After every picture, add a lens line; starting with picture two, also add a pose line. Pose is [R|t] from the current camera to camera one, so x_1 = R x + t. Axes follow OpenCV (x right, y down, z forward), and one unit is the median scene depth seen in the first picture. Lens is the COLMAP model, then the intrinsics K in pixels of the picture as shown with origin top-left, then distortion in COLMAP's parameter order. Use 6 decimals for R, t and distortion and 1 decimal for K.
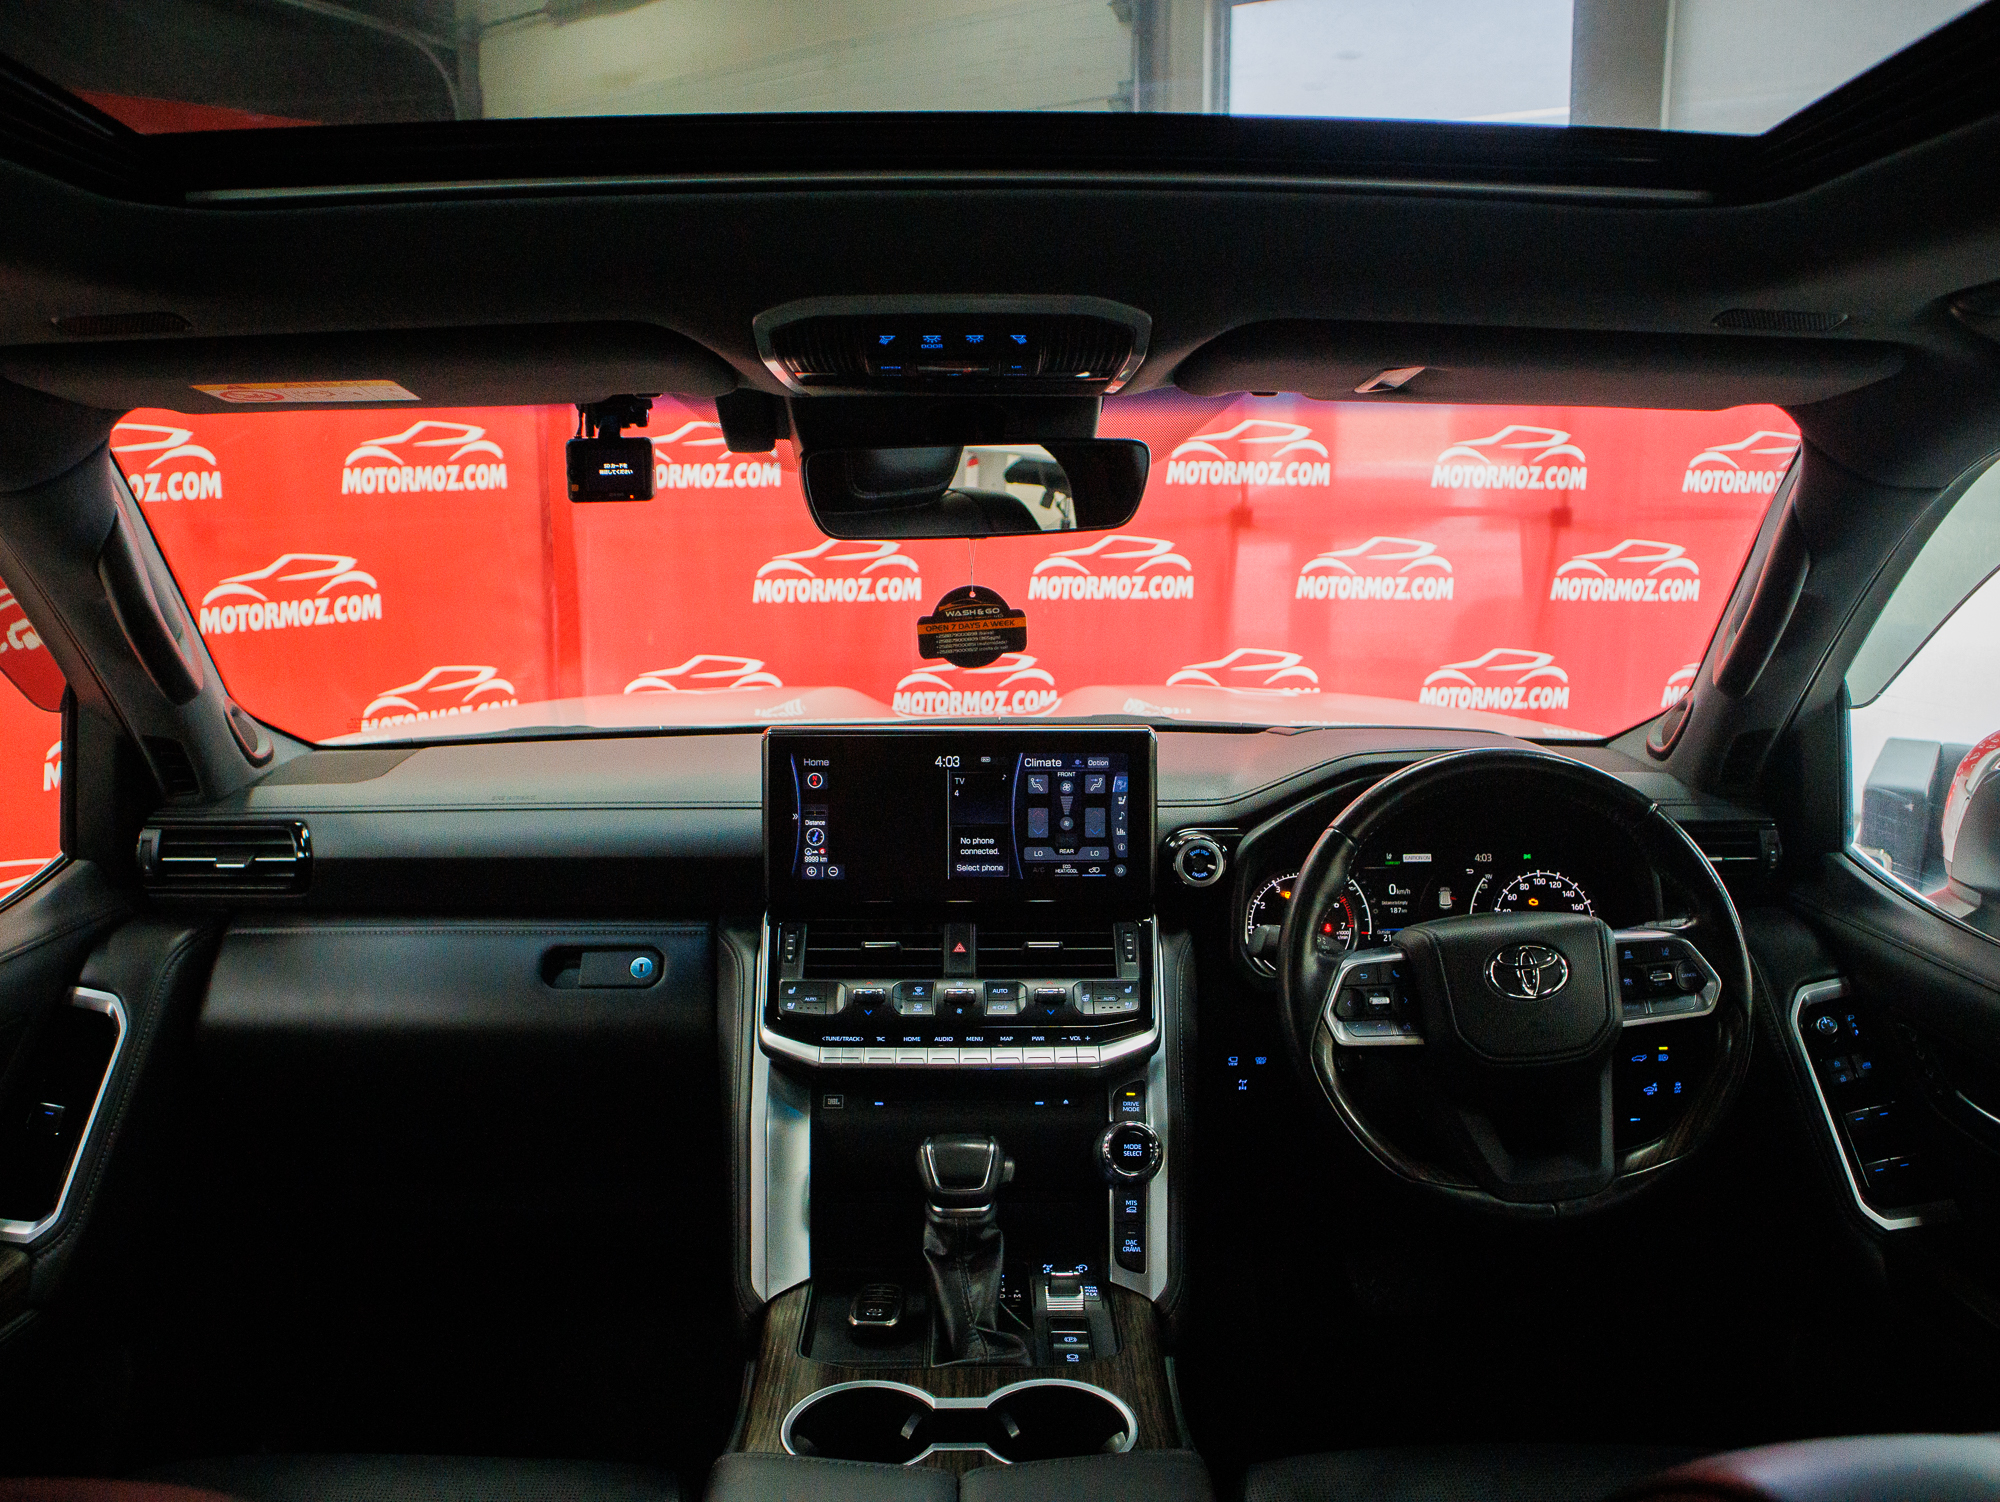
lens RADIAL K [[1550.2, 0, 991.3], [0, 1550.2, 756.4], [0, 0, 1]] dist [-0.120061, 0.066799]
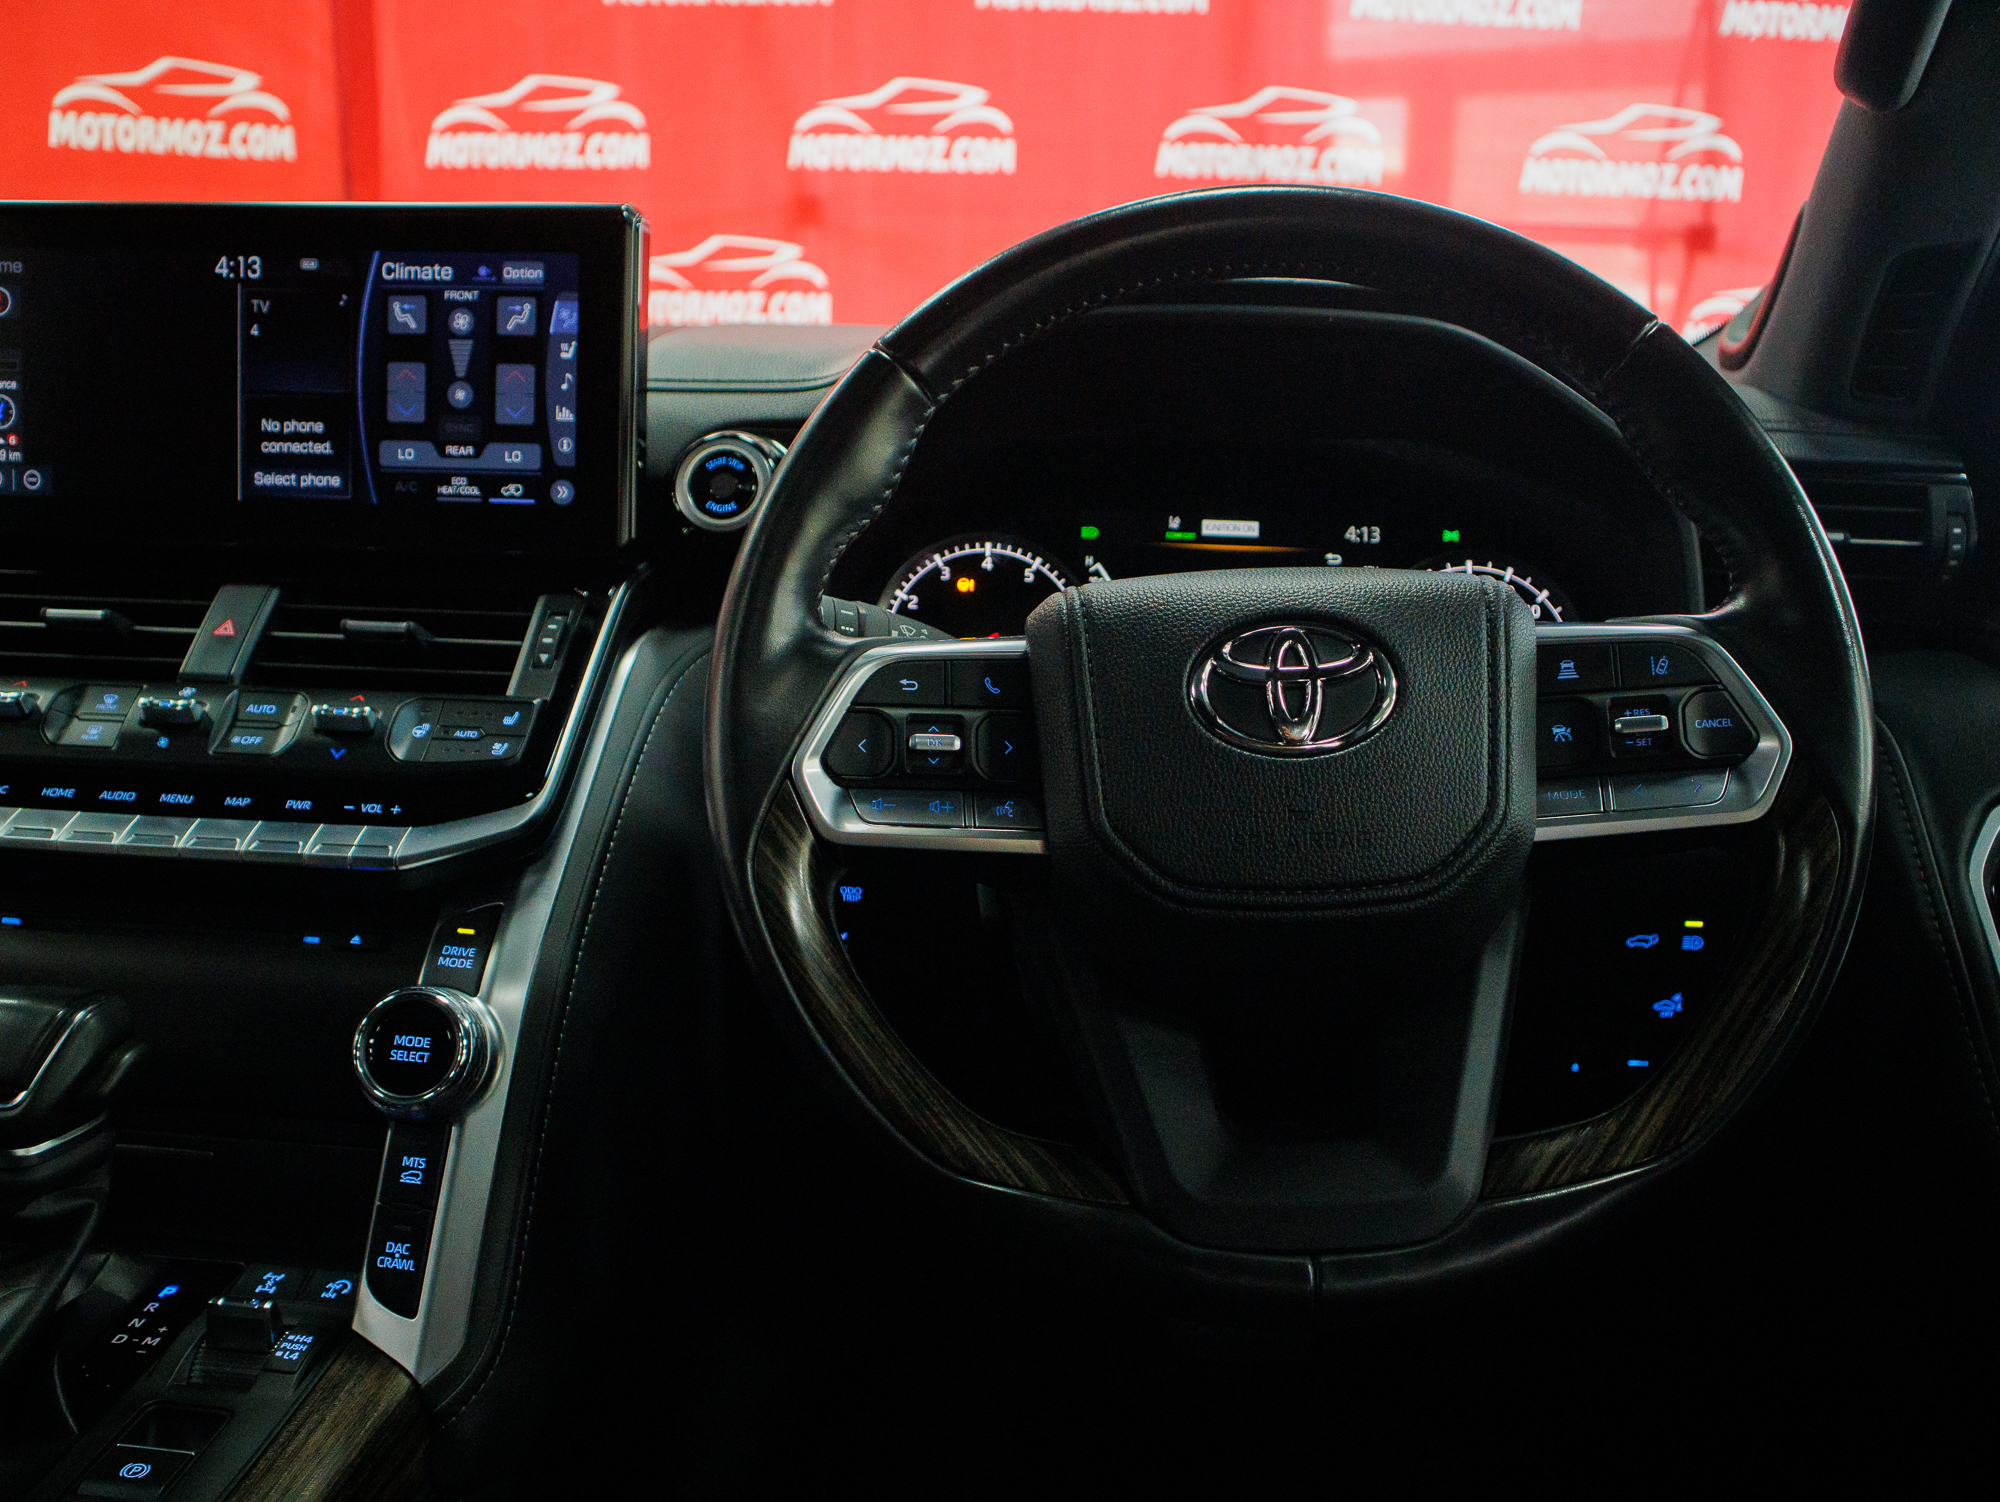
lens RADIAL K [[1635.7, 0, 981.9], [0, 1635.7, 748.7], [0, 0, 1]] dist [-0.101514, 0.065762]
pose [[0.995639, 0.046975, -0.080597, 0.268737], [-0.040785, 0.996212, 0.076800, 0.112350], [0.083900, -0.073178, 0.993784, 0.495403]]
